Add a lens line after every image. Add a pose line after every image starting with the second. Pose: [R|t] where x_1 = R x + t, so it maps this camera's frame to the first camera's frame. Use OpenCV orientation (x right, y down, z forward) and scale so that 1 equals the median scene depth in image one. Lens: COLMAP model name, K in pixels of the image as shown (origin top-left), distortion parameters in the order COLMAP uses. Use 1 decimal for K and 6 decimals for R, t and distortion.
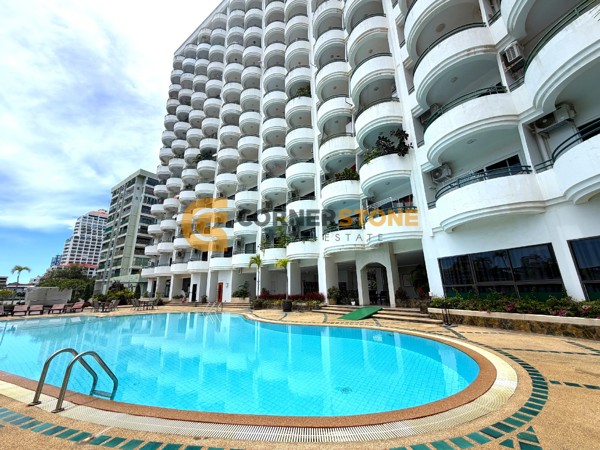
lens RADIAL K [[242.3, 0, 300.0], [0, 242.3, 225.0], [0, 0, 1]] dist [0.000314, 0.000144]
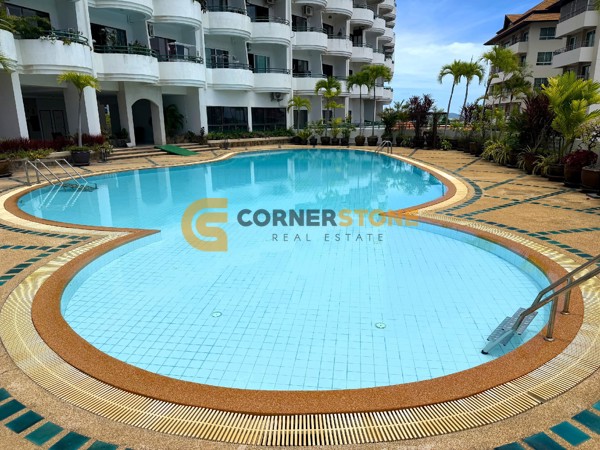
lens RADIAL K [[426.4, 0, 300.0], [0, 426.4, 225.0], [0, 0, 1]] dist [0.074560, -0.143080]
pose [[-0.461974, -0.151430, 0.873870, -1.406289], [-0.172363, 0.981859, 0.079023, 0.373930], [-0.869983, -0.114116, -0.479694, 1.170407]]
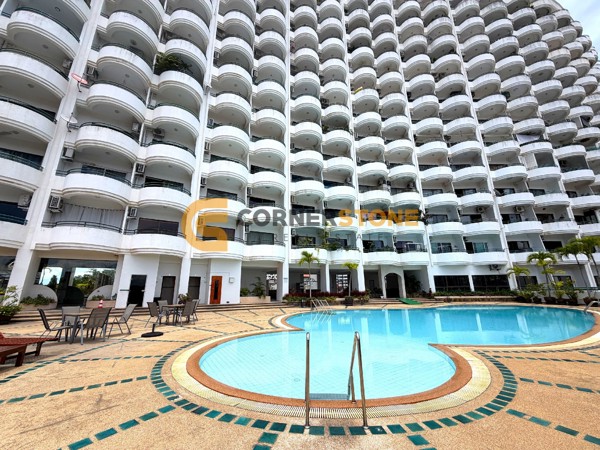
lens RADIAL K [[242.3, 0, 300.0], [0, 242.3, 225.0], [0, 0, 1]] dist [0.000314, 0.000144]
pose [[0.394189, 0.282931, 0.874394, -1.526102], [-0.228406, 0.951740, -0.204989, 0.318747], [-0.890194, -0.118913, 0.439789, 0.836705]]
